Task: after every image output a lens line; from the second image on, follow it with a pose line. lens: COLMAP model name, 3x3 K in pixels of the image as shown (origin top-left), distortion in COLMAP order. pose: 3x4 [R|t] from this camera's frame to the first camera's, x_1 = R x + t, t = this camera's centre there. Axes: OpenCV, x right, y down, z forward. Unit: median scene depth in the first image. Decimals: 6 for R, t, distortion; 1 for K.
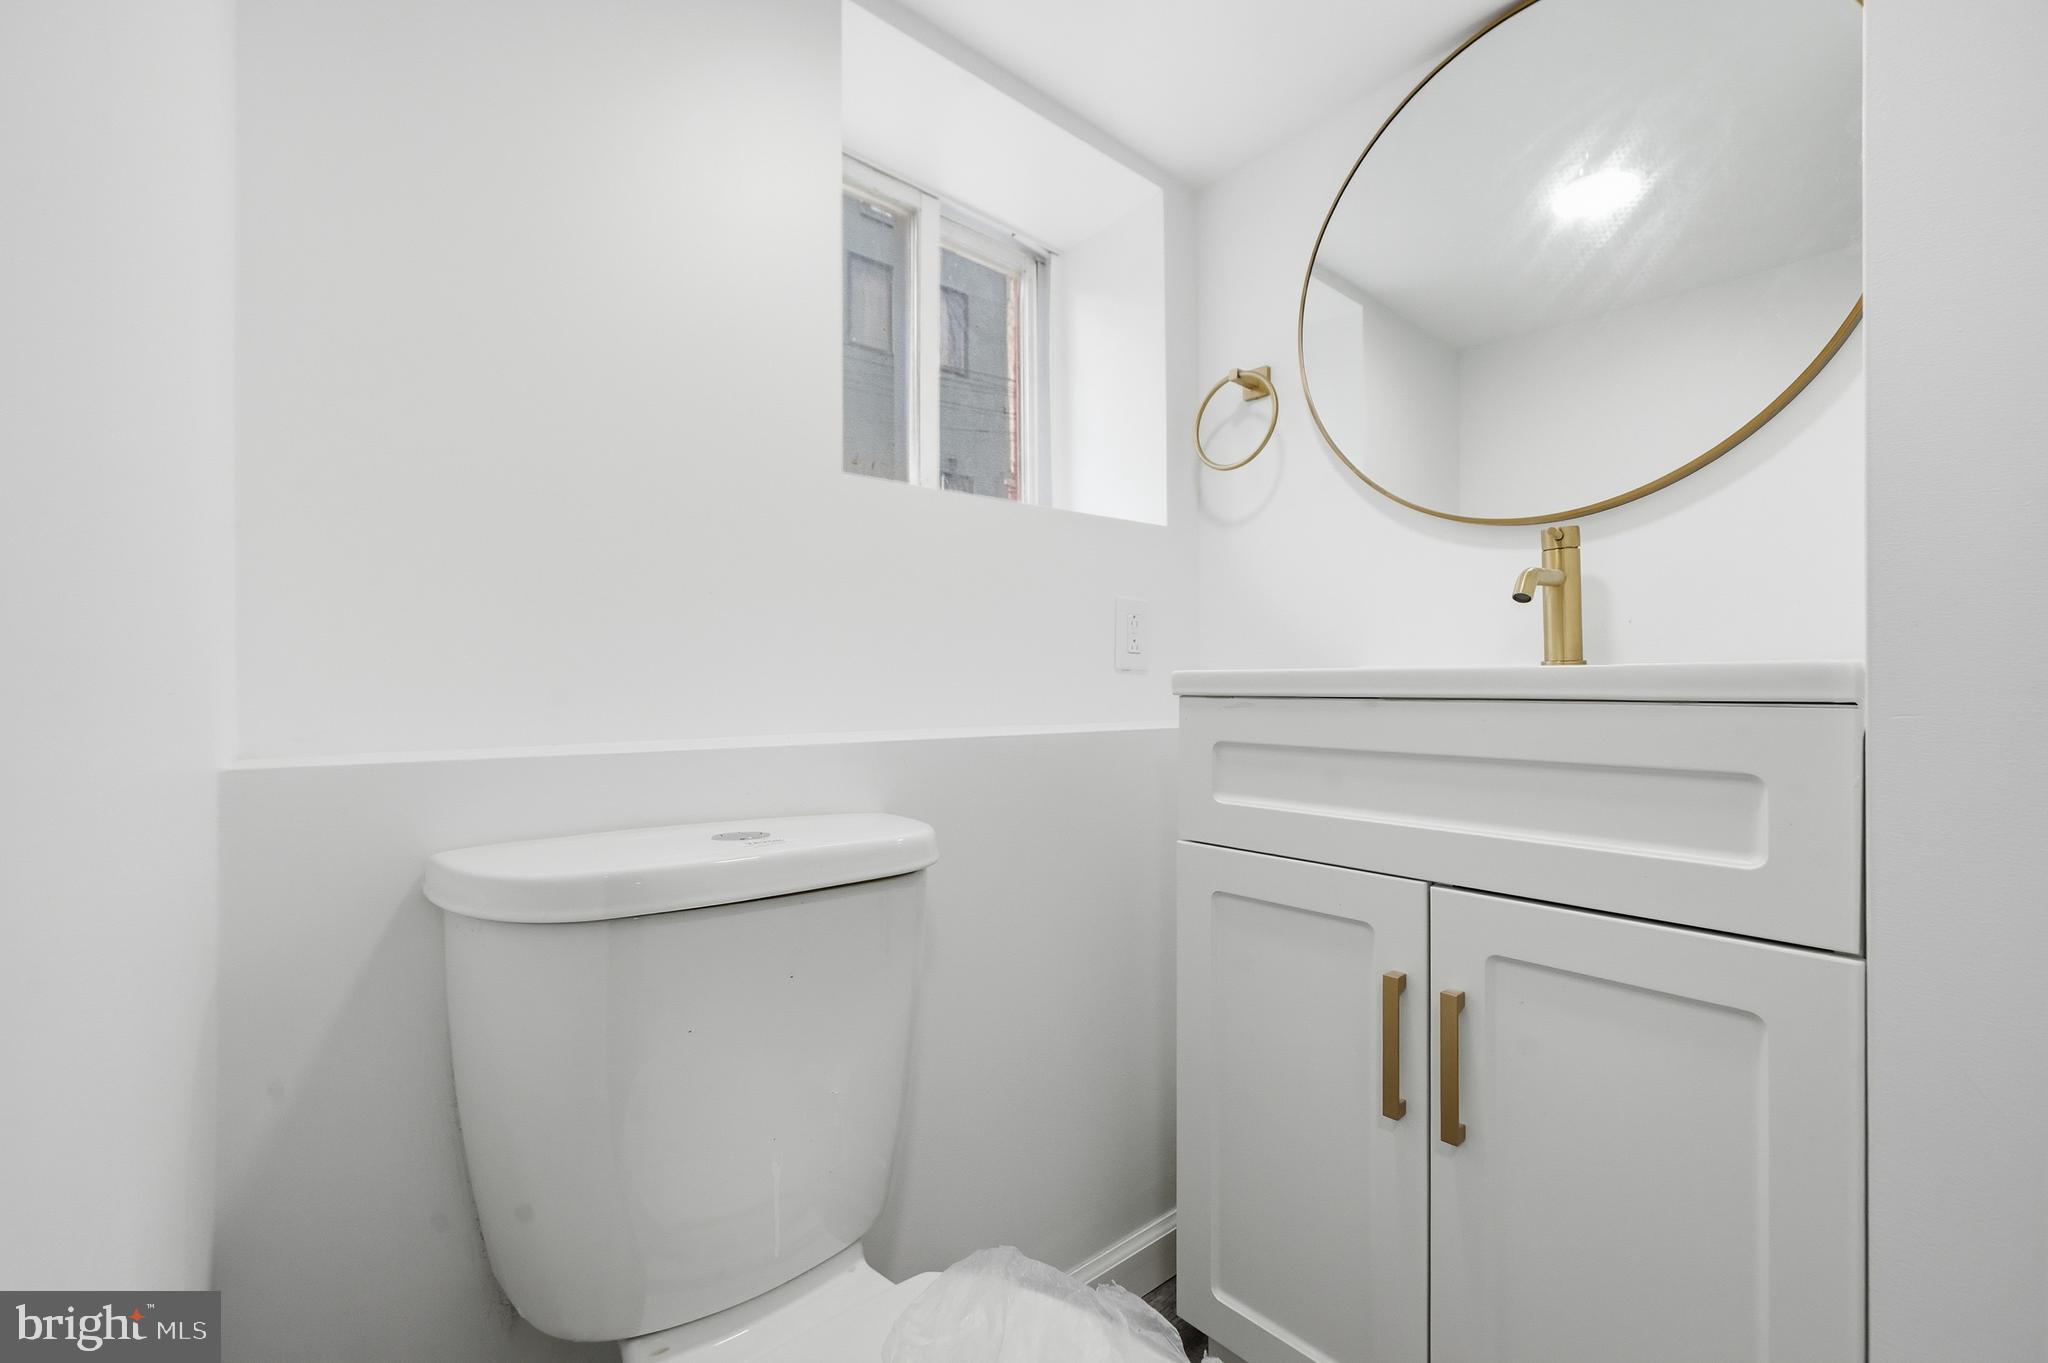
lens RADIAL K [[847.9, 0, 1012.9], [0, 847.9, 678.4], [0, 0, 1]] dist [-0.006007, -0.000168]
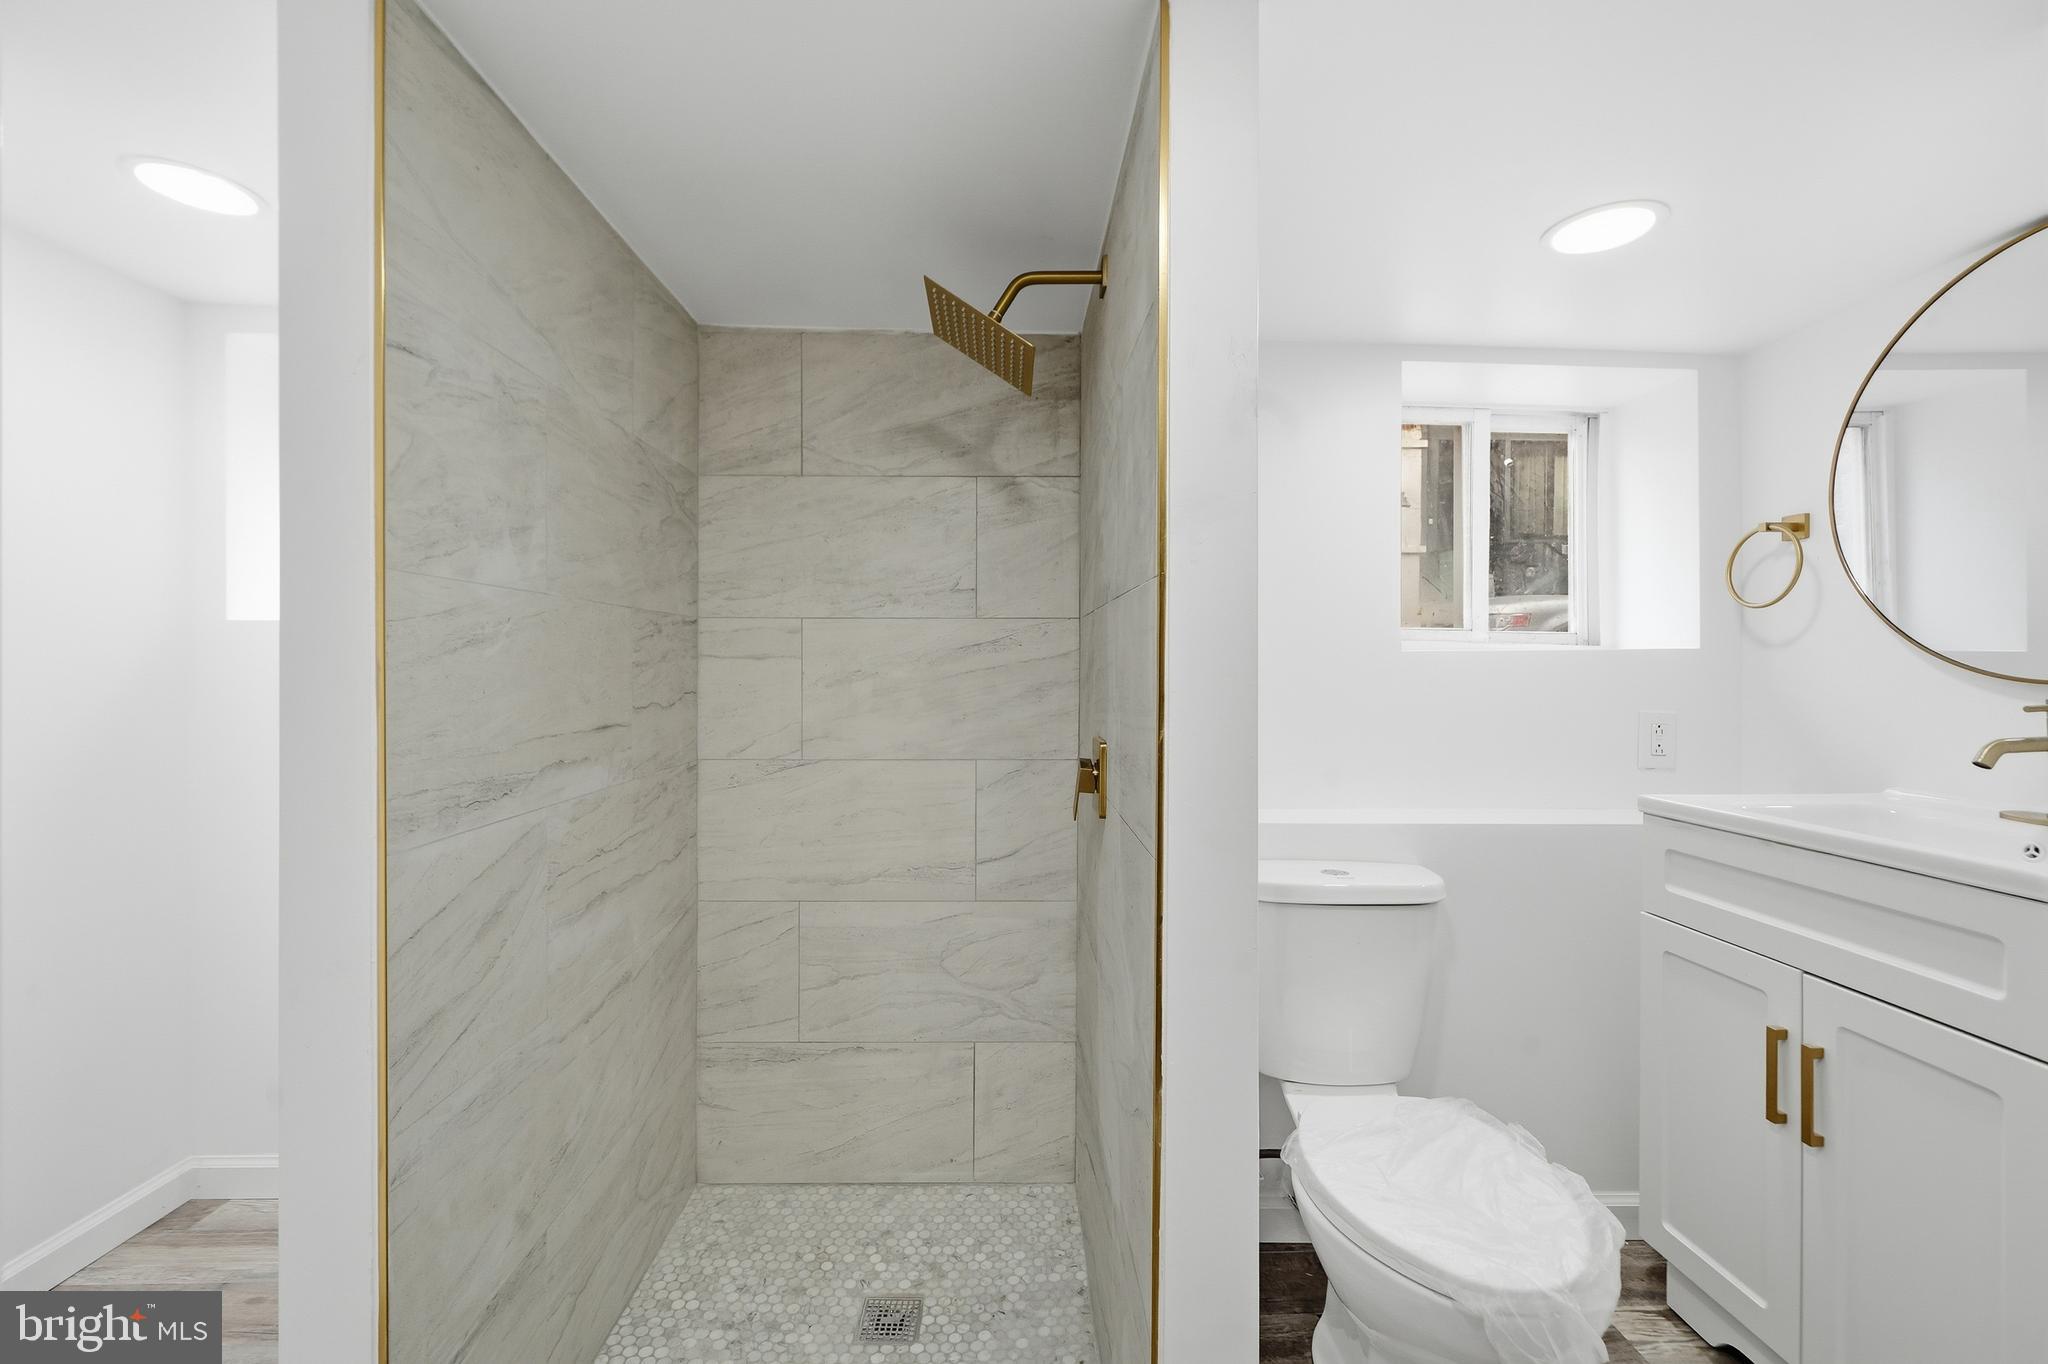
lens RADIAL K [[847.9, 0, 1012.9], [0, 847.9, 678.9], [0, 0, 1]] dist [-0.006007, -0.000168]
pose [[0.767281, 0.007310, -0.641269, 0.268655], [0.006676, 0.999790, 0.019385, -0.222031], [0.641276, -0.019154, 0.767071, -0.727404]]
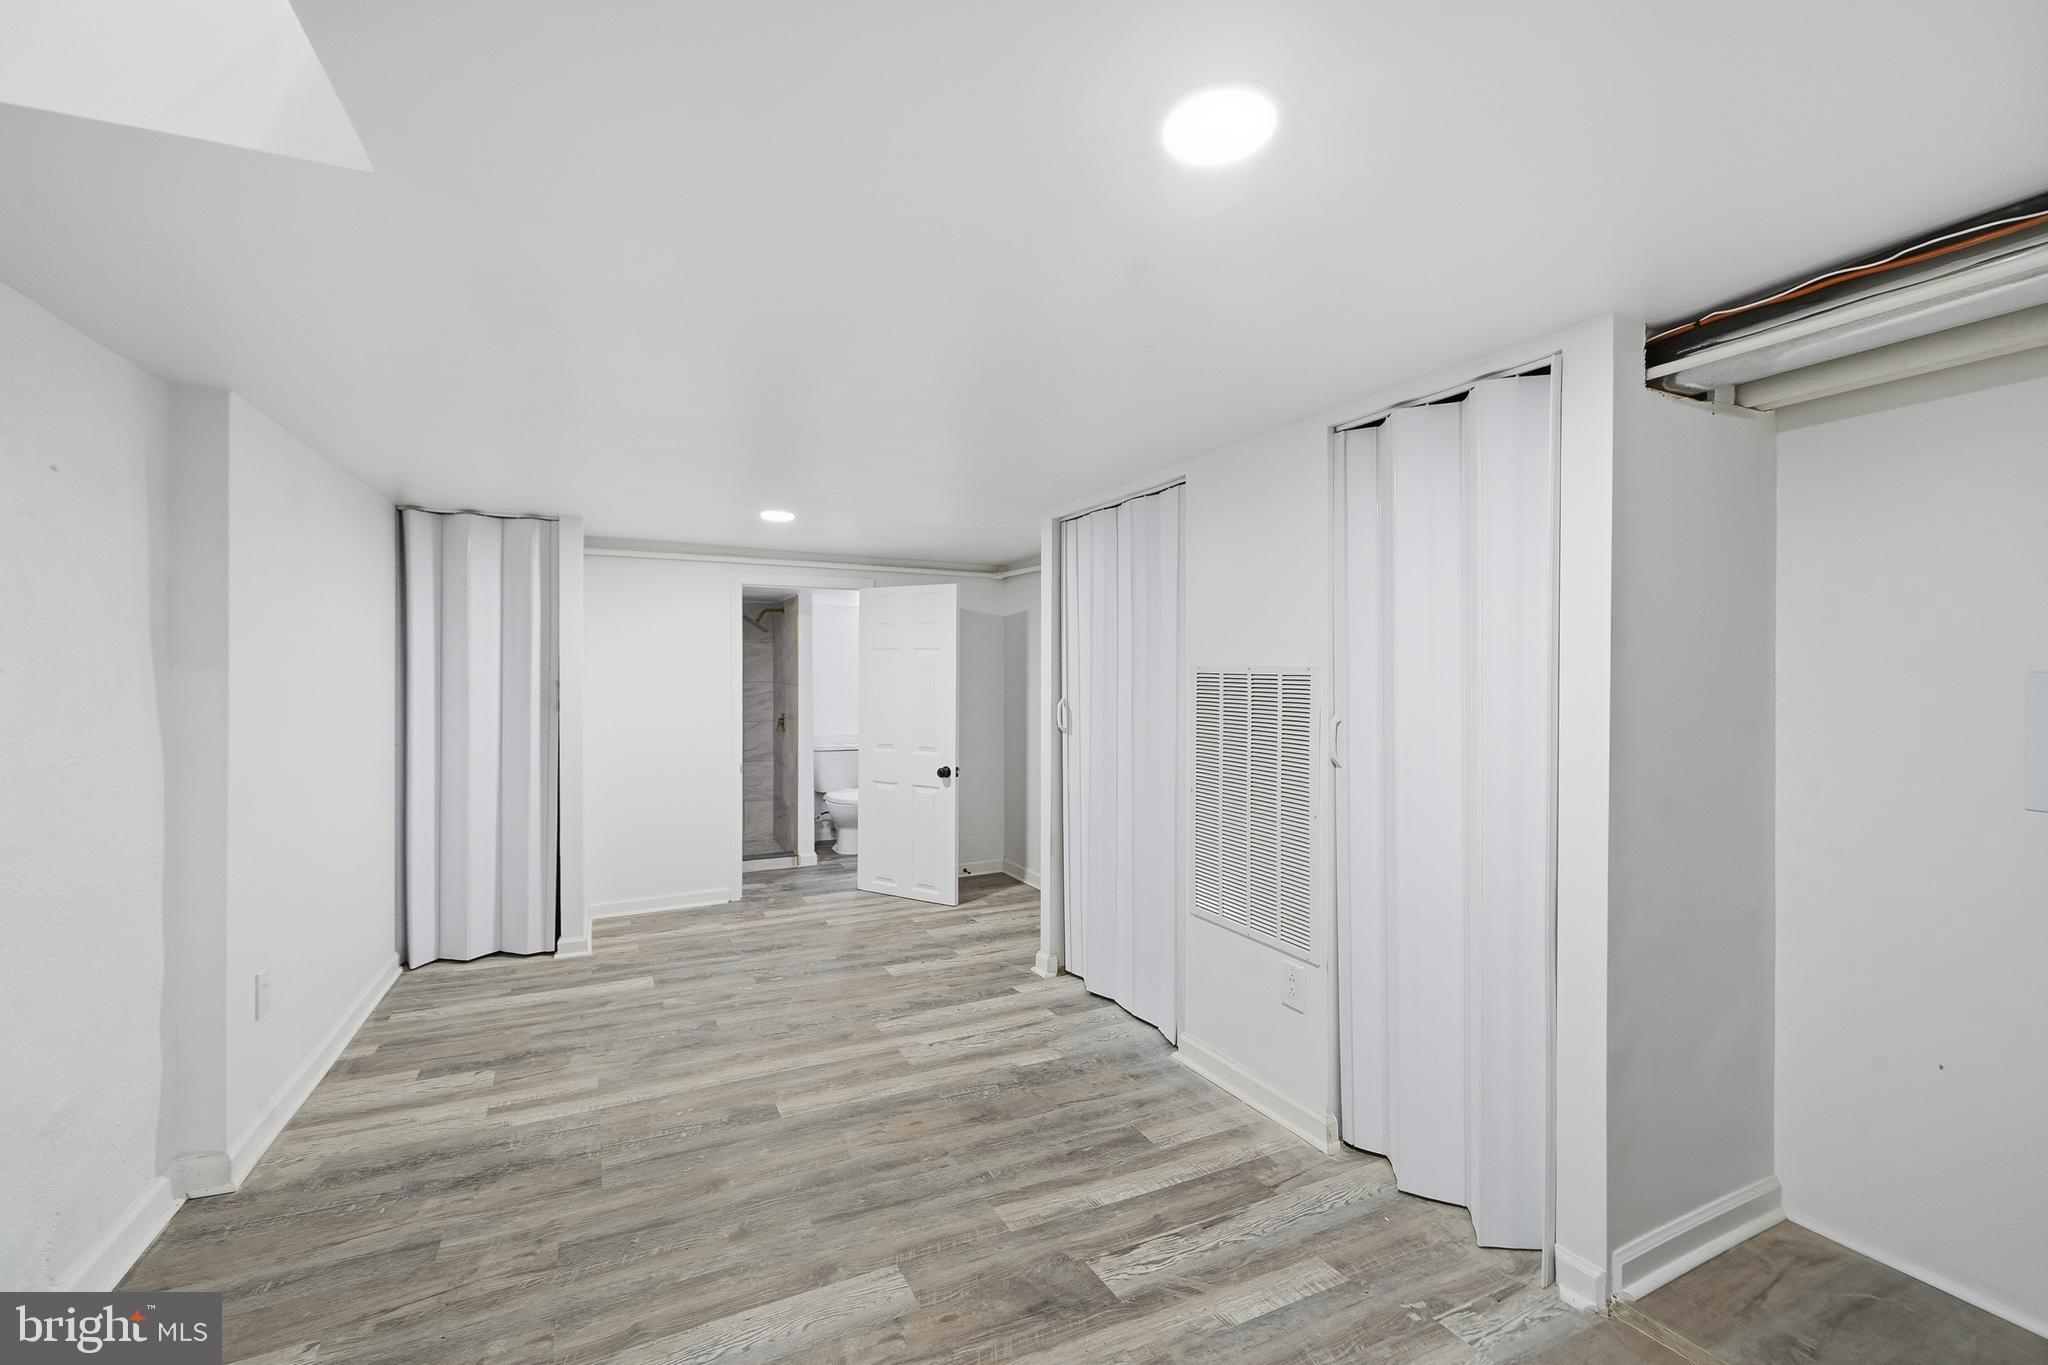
lens RADIAL K [[837.3, 0, 1024.0], [0, 837.3, 682.5], [0, 0, 1]] dist [0.000045, -0.000001]
pose [[0.964526, 0.000621, -0.263986, 2.822053], [0.003806, 0.999861, 0.016257, -0.412262], [0.263960, -0.016685, 0.964389, -5.039413]]
